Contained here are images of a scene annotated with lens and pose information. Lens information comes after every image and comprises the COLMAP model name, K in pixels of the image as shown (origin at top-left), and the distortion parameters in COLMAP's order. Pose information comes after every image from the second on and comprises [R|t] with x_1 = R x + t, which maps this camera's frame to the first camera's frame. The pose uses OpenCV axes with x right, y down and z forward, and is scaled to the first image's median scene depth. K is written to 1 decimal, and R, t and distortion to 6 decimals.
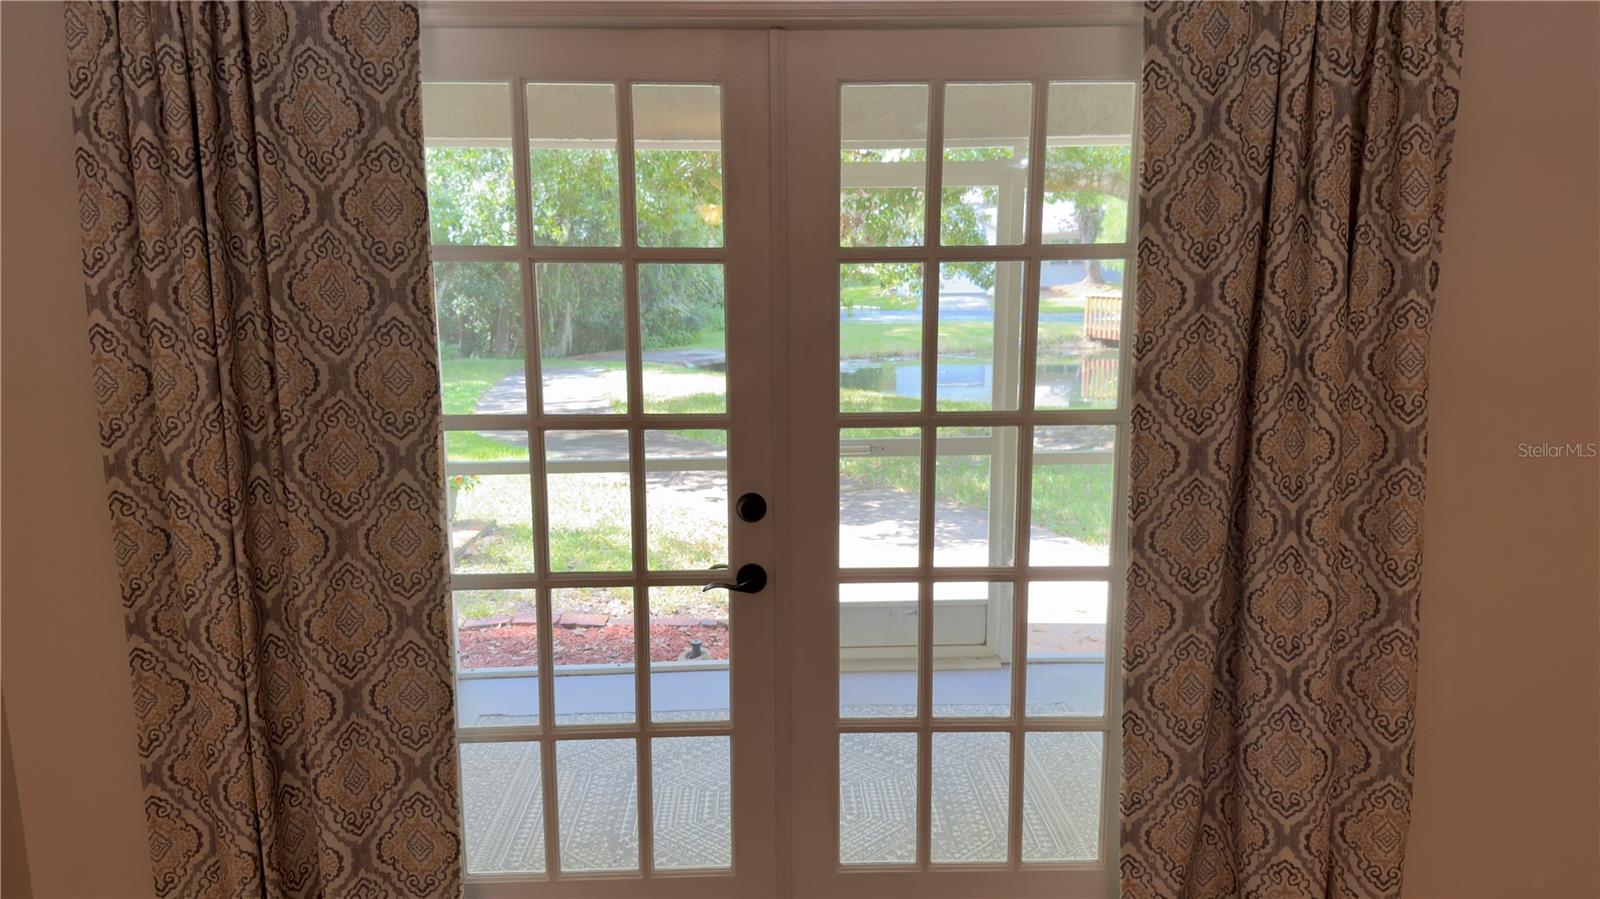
lens RADIAL K [[1122.7, 0, 801.3], [0, 1122.7, 459.8], [0, 0, 1]] dist [0.027974, -0.015438]
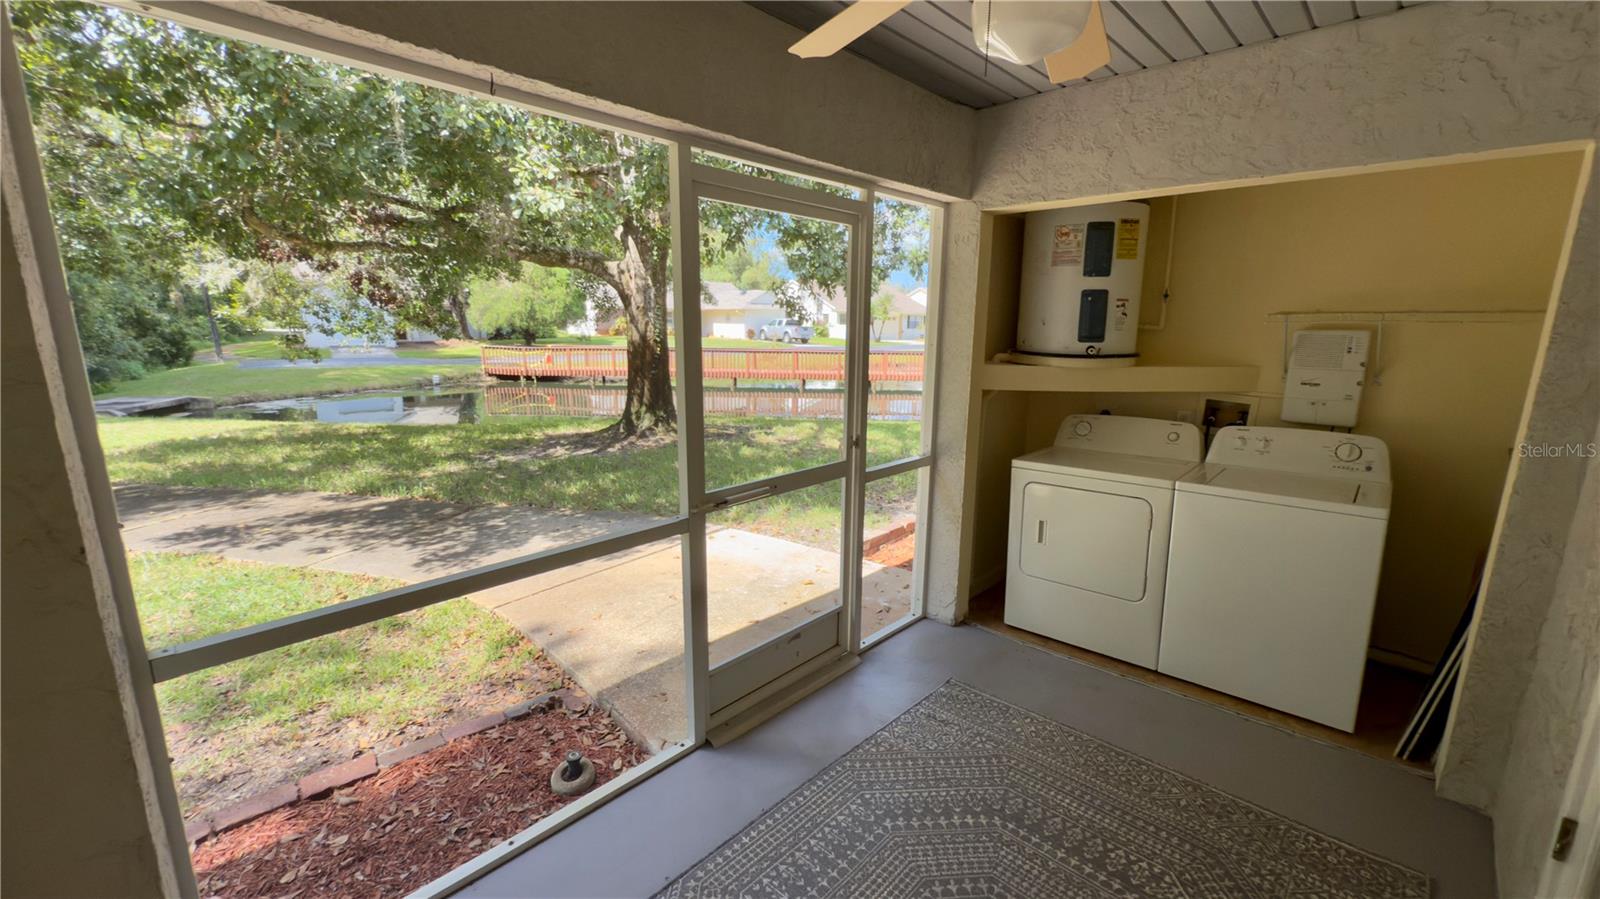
lens RADIAL K [[636.9, 0, 805.0], [0, 636.9, 452.5], [0, 0, 1]] dist [-0.004237, 0.001886]
pose [[0.711901, -0.122933, 0.691437, -0.046395], [0.109313, 0.991957, 0.063815, -0.011987], [-0.693720, 0.030153, 0.719613, 0.093616]]
